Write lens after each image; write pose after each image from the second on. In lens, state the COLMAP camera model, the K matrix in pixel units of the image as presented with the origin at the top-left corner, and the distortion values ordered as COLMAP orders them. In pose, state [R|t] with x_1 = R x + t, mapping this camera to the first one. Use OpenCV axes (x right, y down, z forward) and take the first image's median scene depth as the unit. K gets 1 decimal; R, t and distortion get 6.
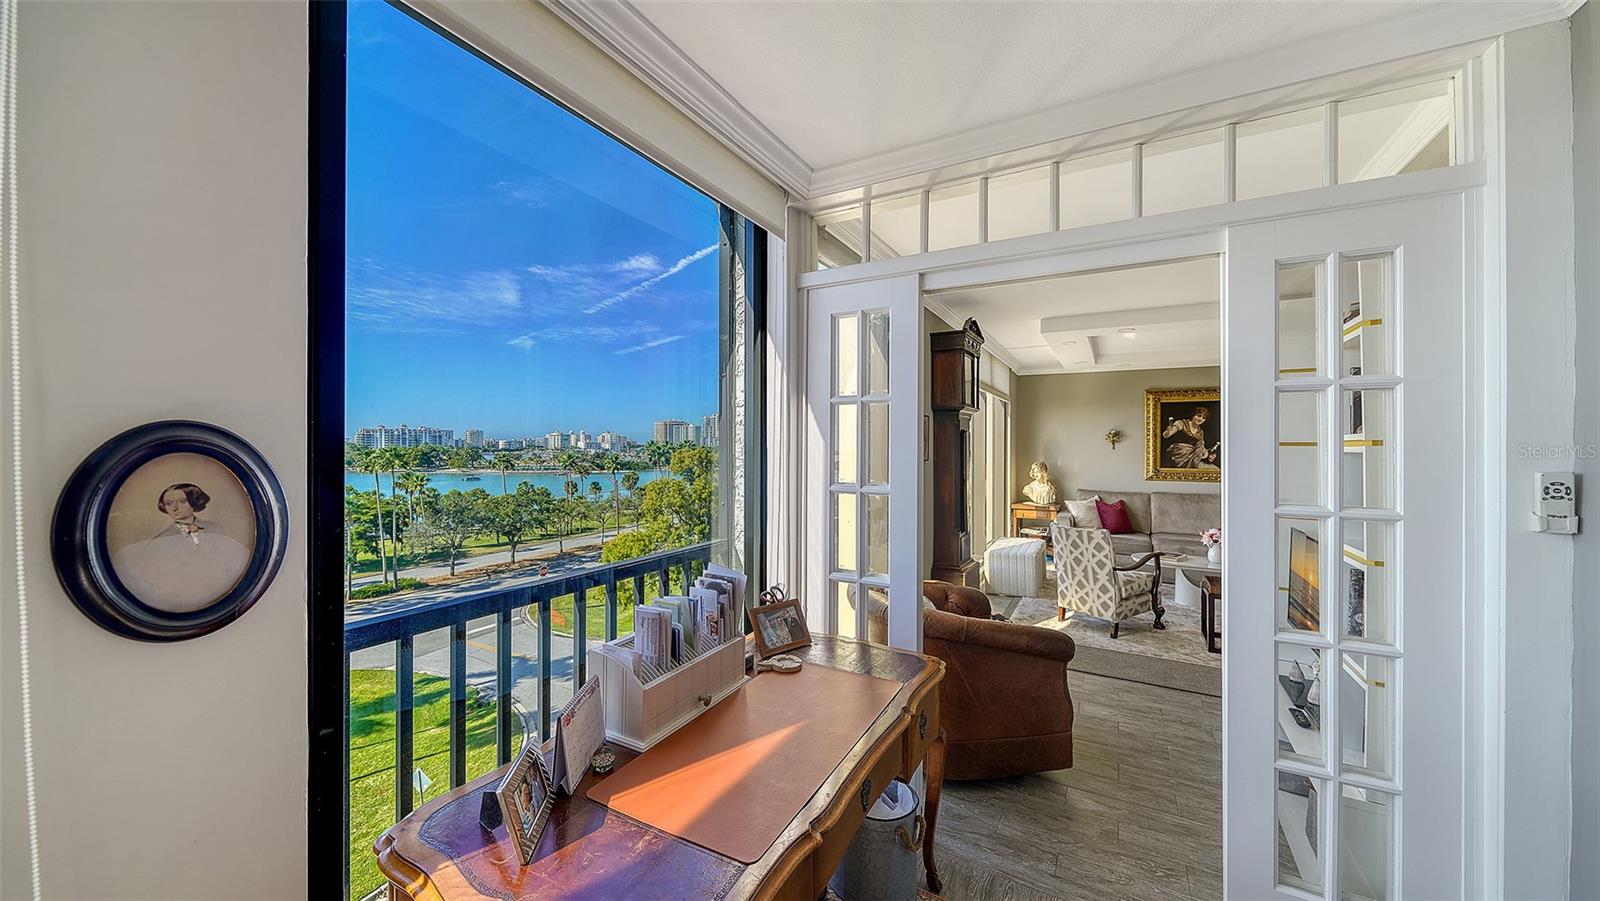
lens RADIAL K [[571.4, 0, 798.4], [0, 571.4, 445.3], [0, 0, 1]] dist [0.000608, -0.000161]
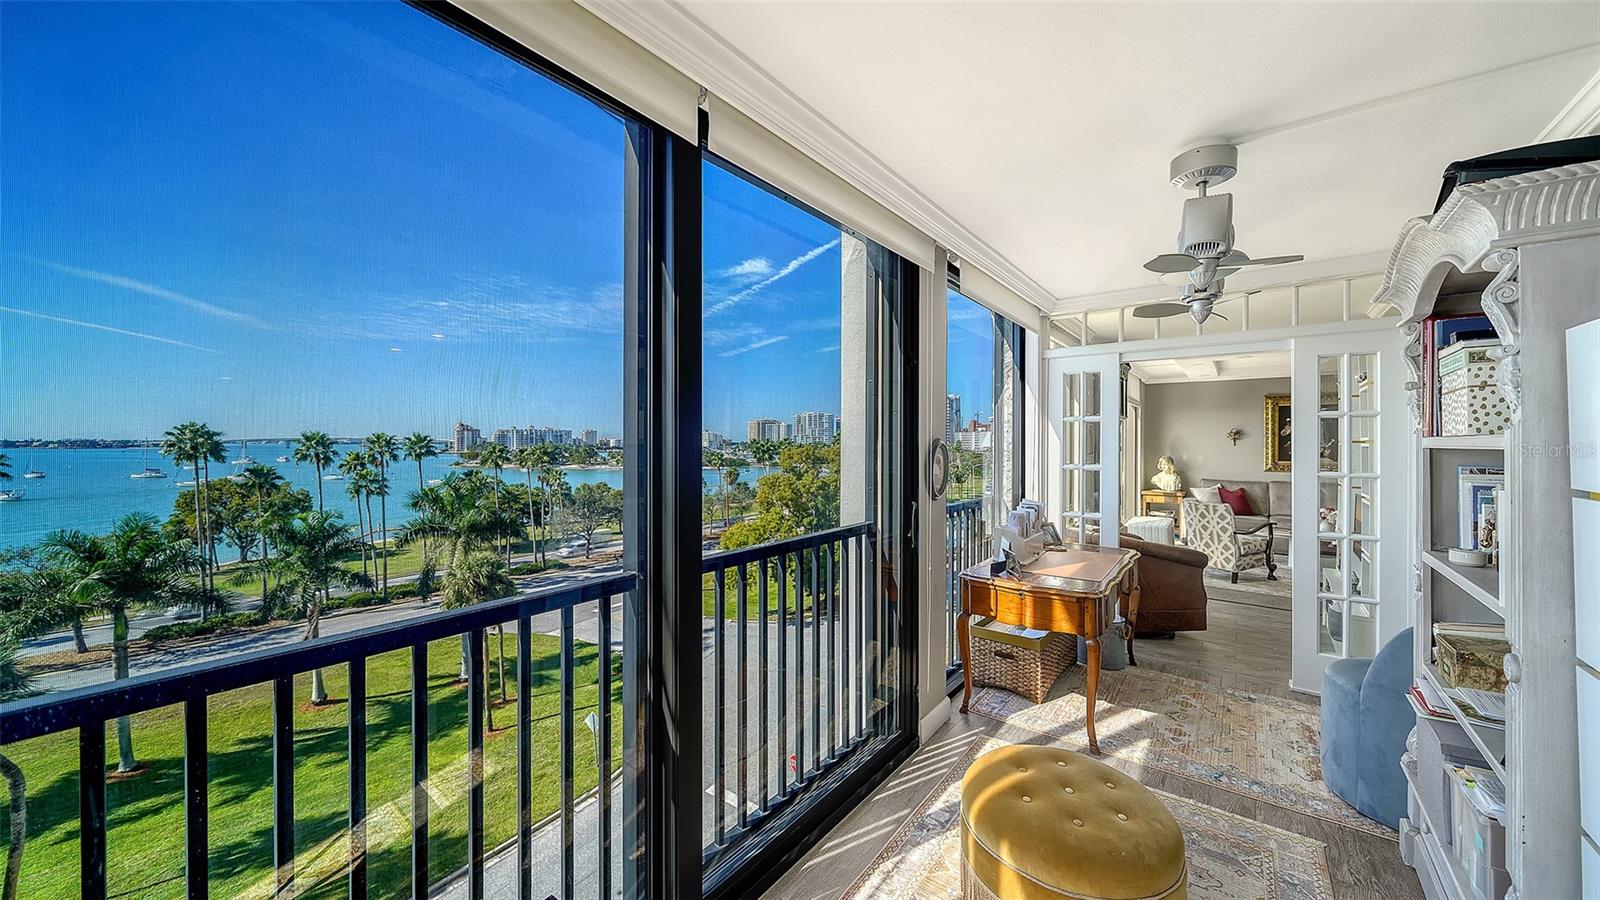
lens RADIAL K [[558.1, 0, 796.5], [0, 558.1, 445.7], [0, 0, 1]] dist [0.000875, -0.002845]
pose [[0.986628, -0.002687, -0.162963, -0.098665], [0.003546, 0.999981, 0.004981, -0.001172], [0.162947, -0.005492, 0.986620, -0.182186]]
